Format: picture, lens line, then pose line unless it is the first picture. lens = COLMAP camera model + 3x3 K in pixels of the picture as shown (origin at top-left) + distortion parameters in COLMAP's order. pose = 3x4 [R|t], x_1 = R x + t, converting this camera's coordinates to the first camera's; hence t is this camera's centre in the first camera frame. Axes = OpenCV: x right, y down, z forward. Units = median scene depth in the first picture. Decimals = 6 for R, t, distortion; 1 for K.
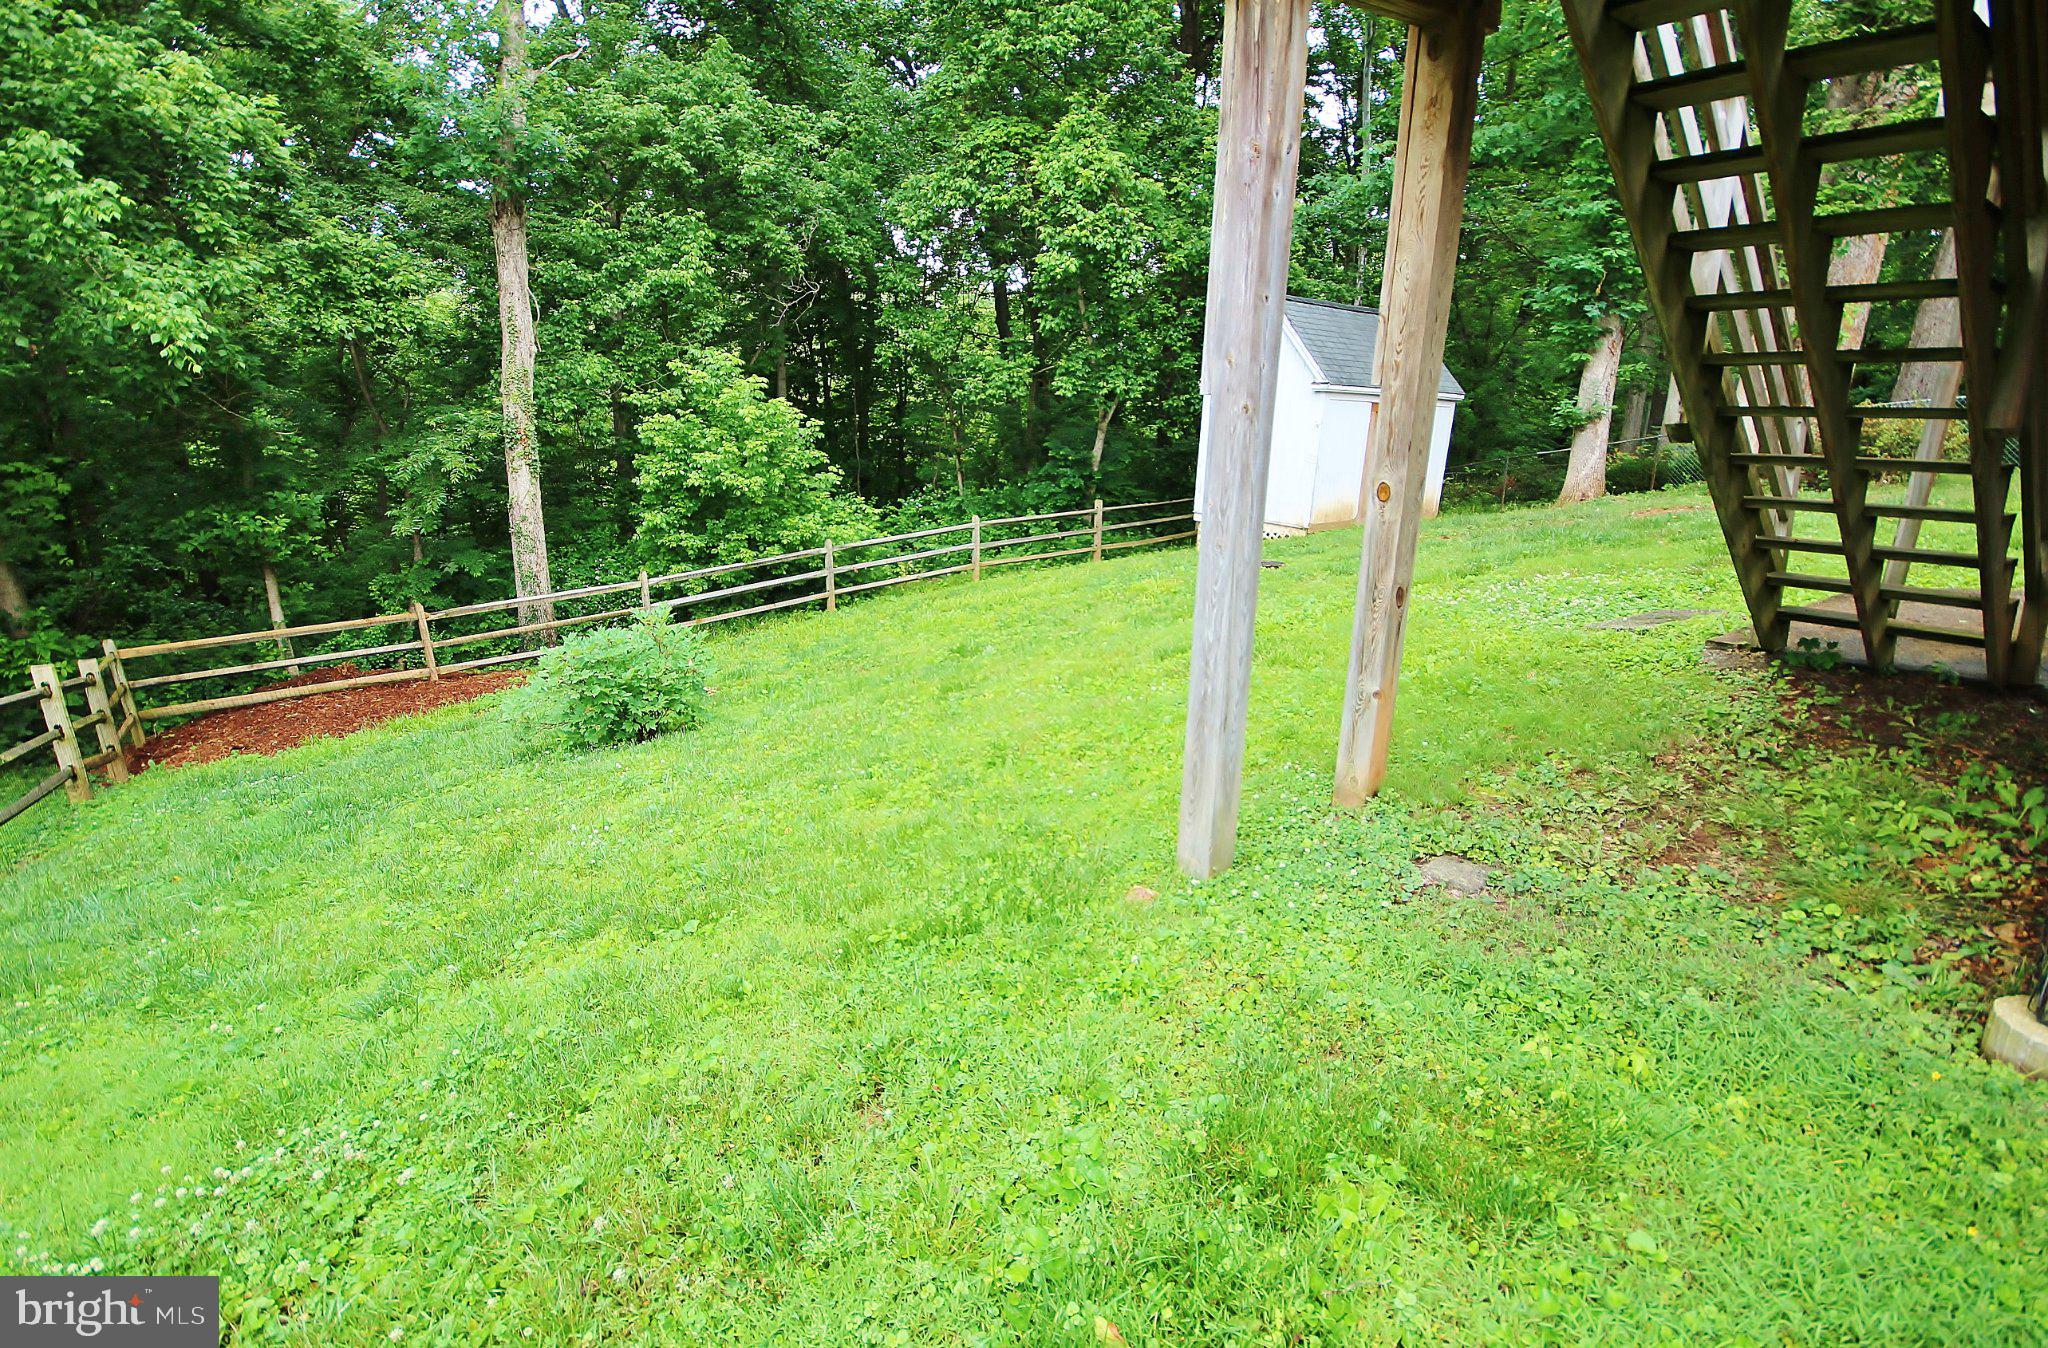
lens RADIAL K [[951.4, 0, 1021.1], [0, 951.4, 688.0], [0, 0, 1]] dist [0.015453, -0.012771]
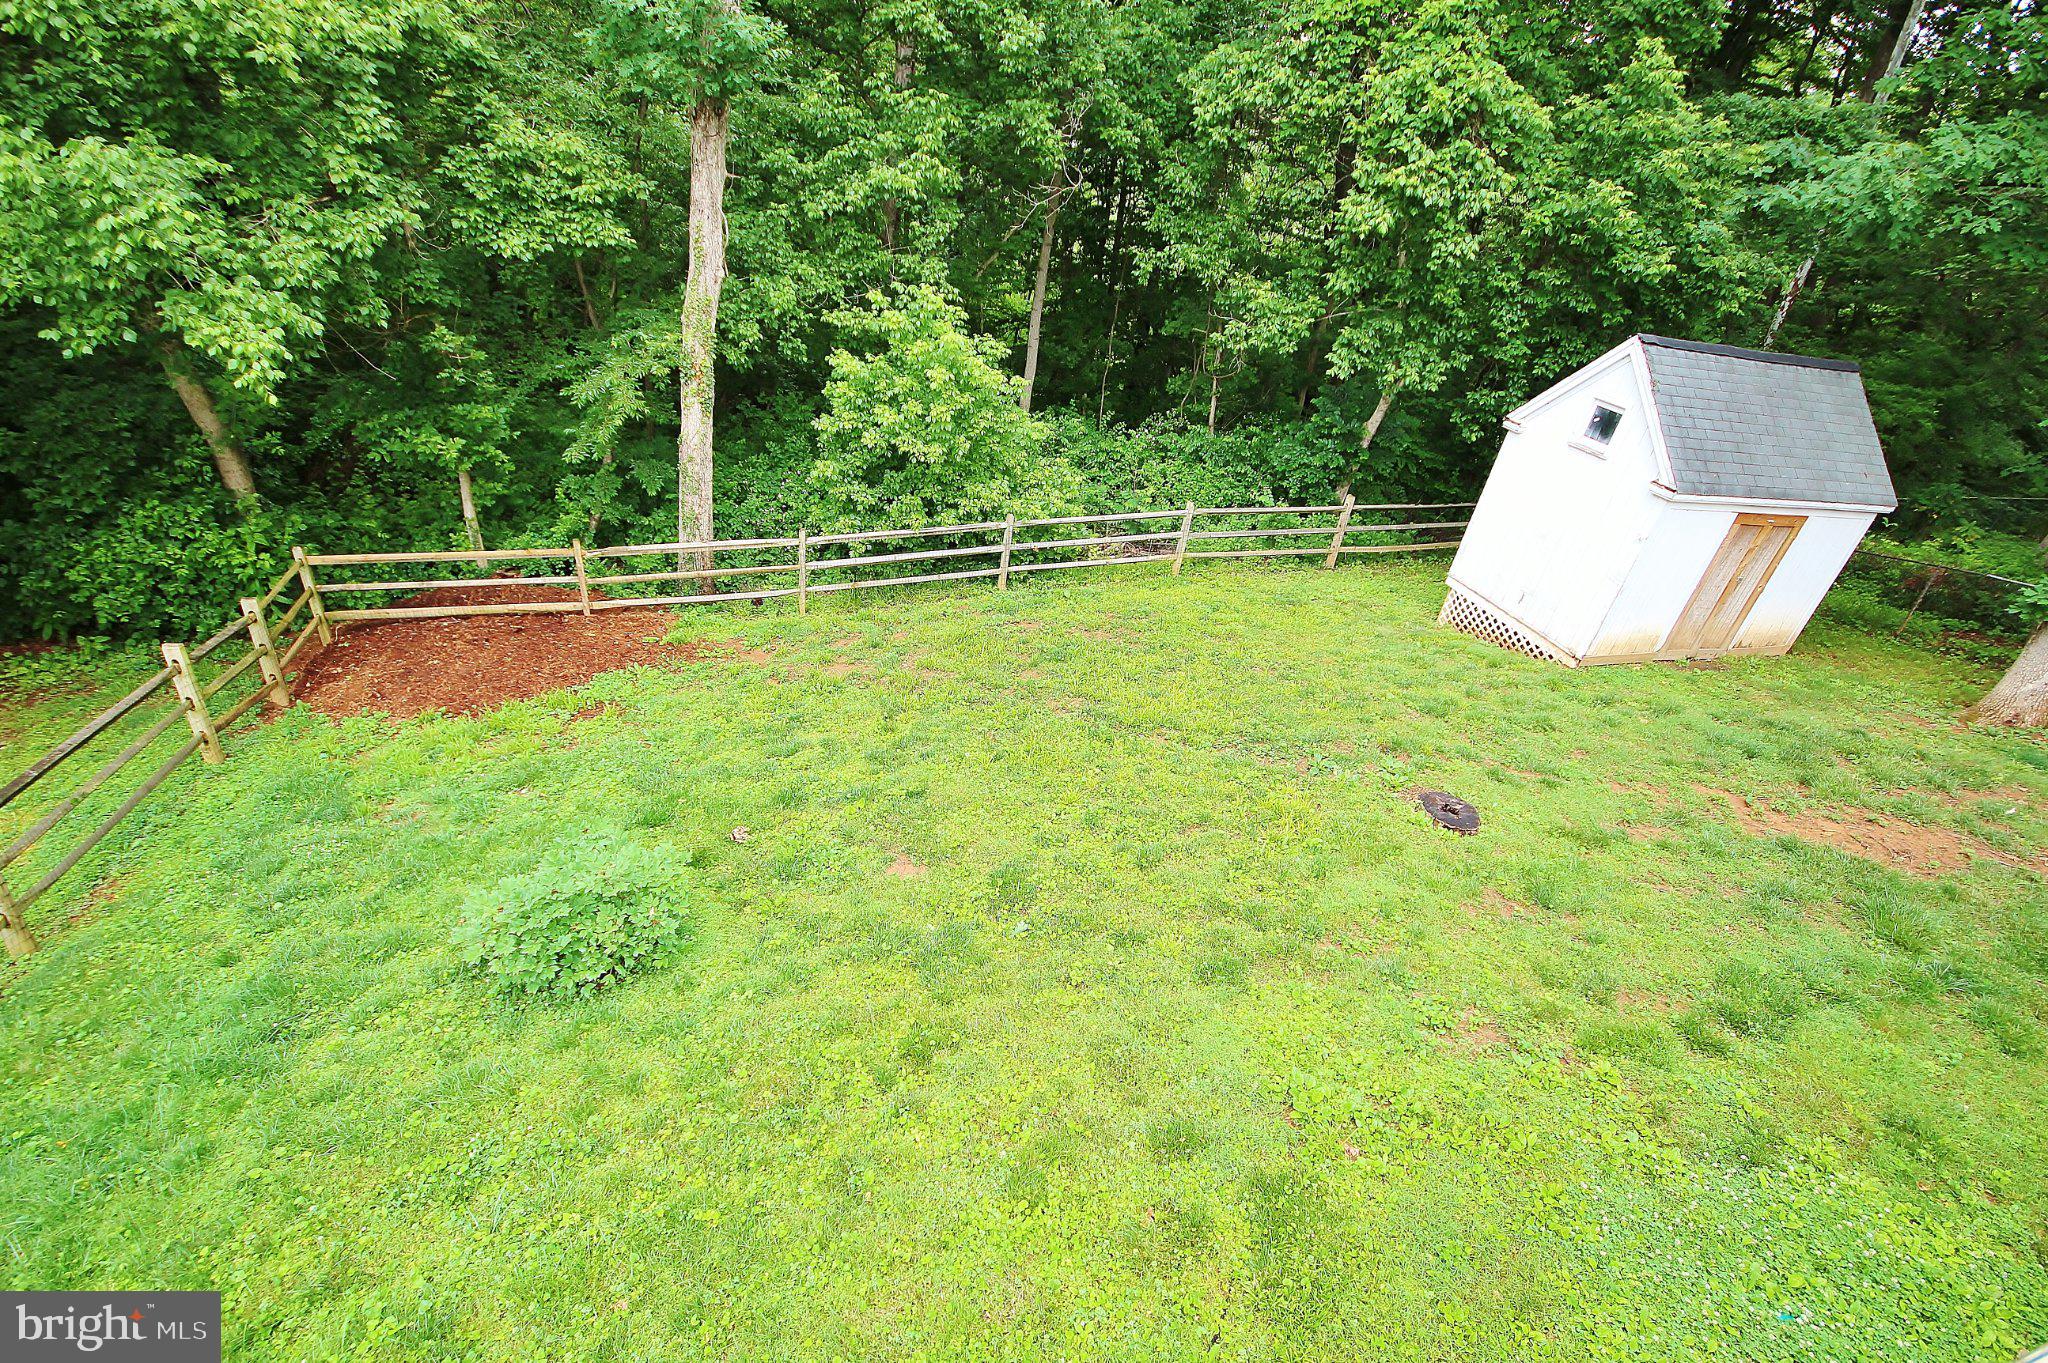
lens RADIAL K [[947.6, 0, 1021.4], [0, 947.6, 696.0], [0, 0, 1]] dist [0.009201, -0.008042]
pose [[0.941079, 0.257398, -0.219354, 0.048981], [-0.203133, 0.948806, 0.241875, -0.229715], [0.270382, -0.183066, 0.945188, 0.146534]]
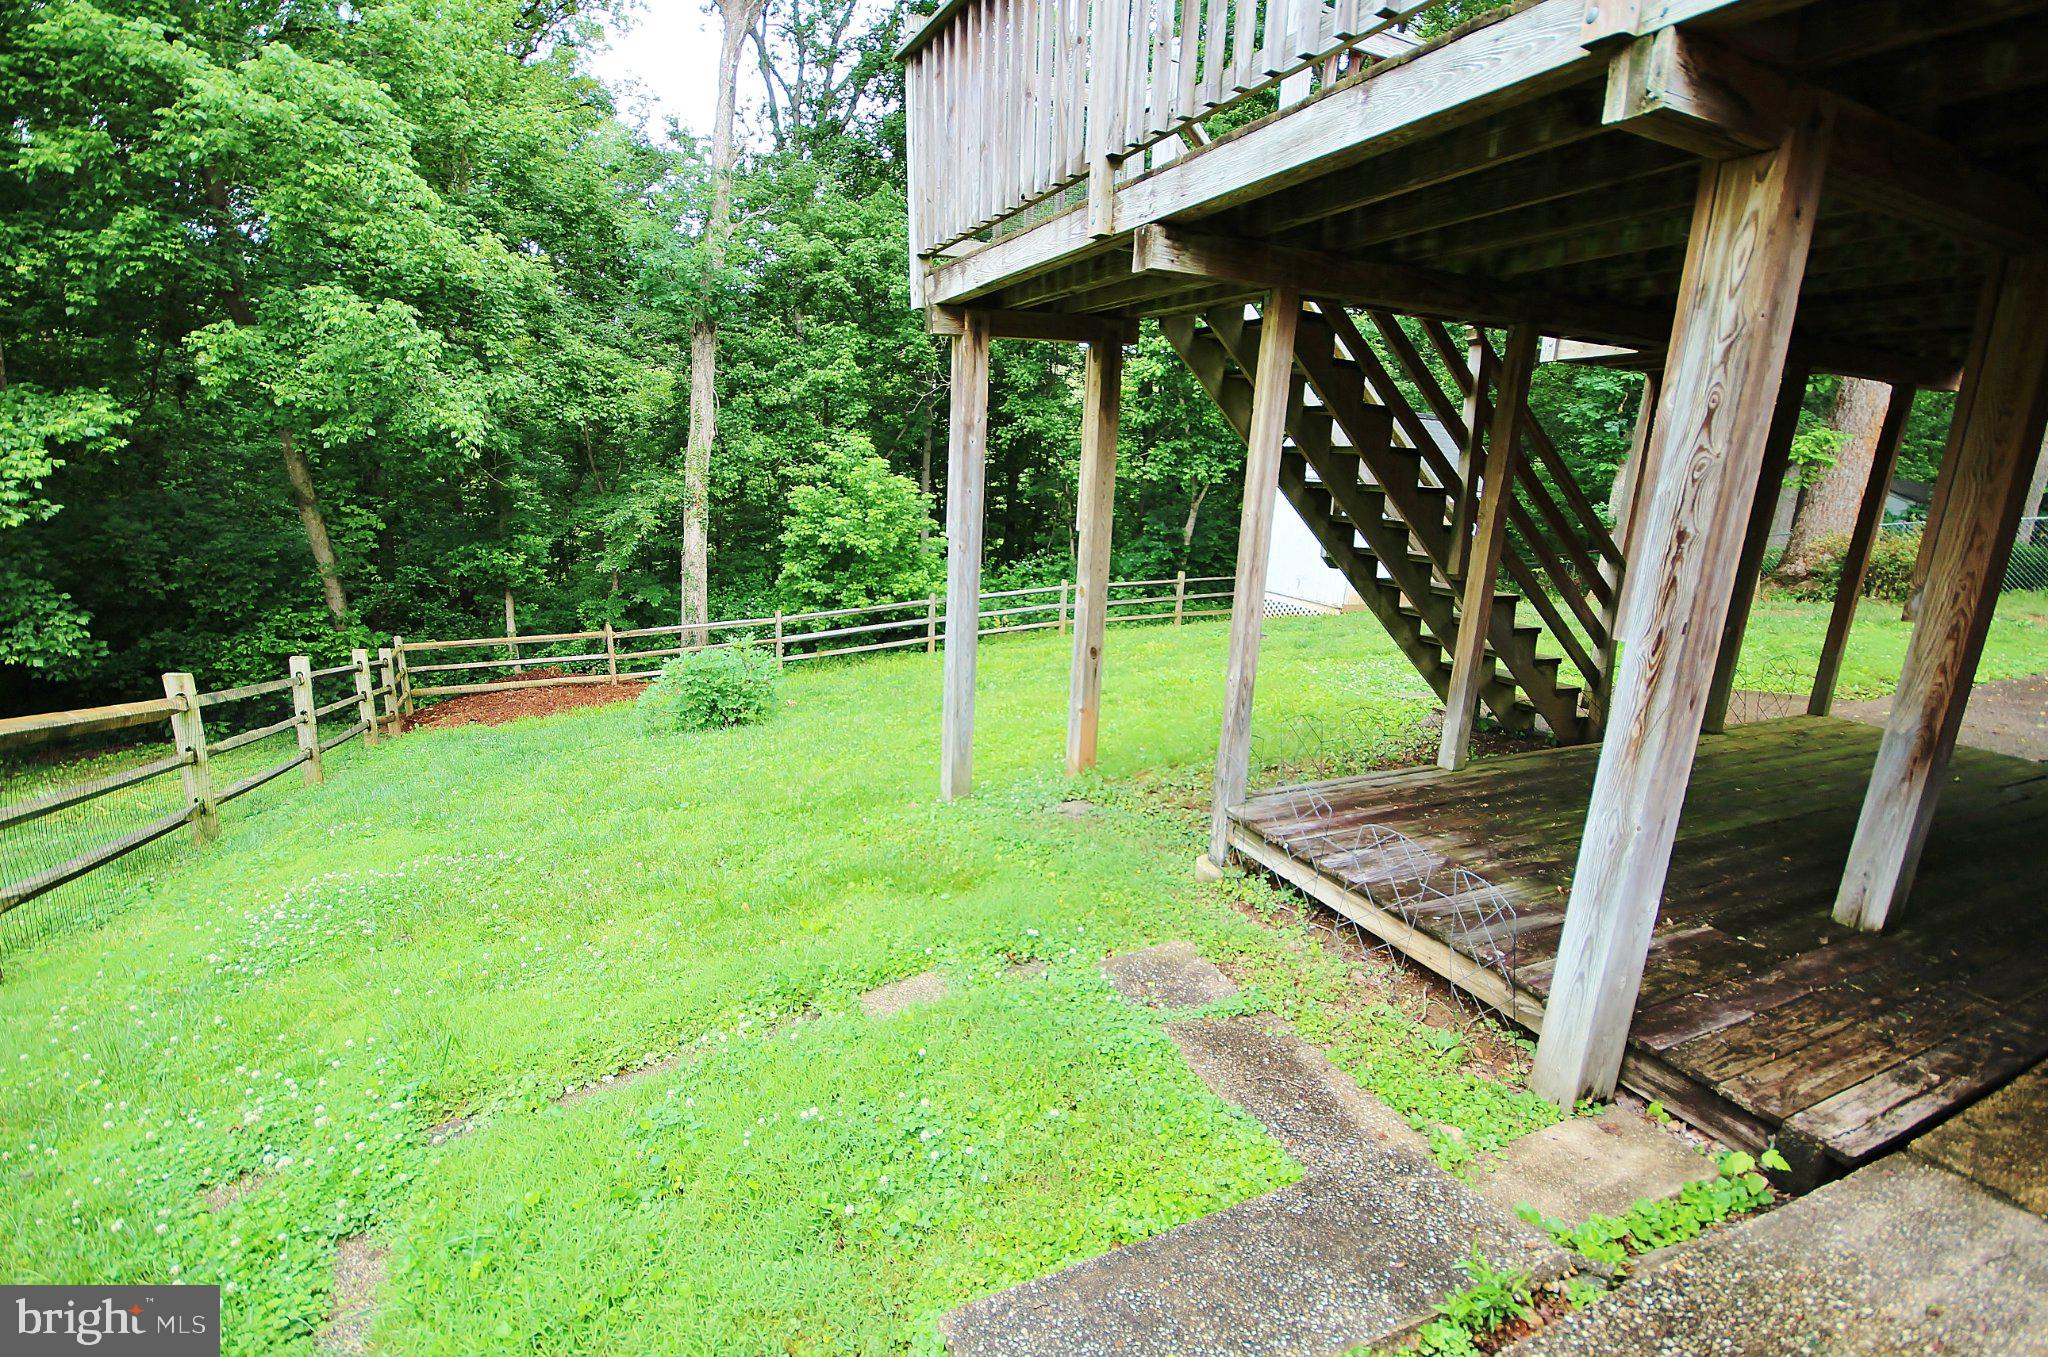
lens RADIAL K [[947.6, 0, 1021.4], [0, 947.6, 693.0], [0, 0, 1]] dist [0.009201, -0.008042]
pose [[0.983024, 0.075258, -0.167334, 0.123704], [-0.084025, 0.995404, -0.045932, 0.013928], [0.163108, 0.059212, 0.984830, -0.149735]]
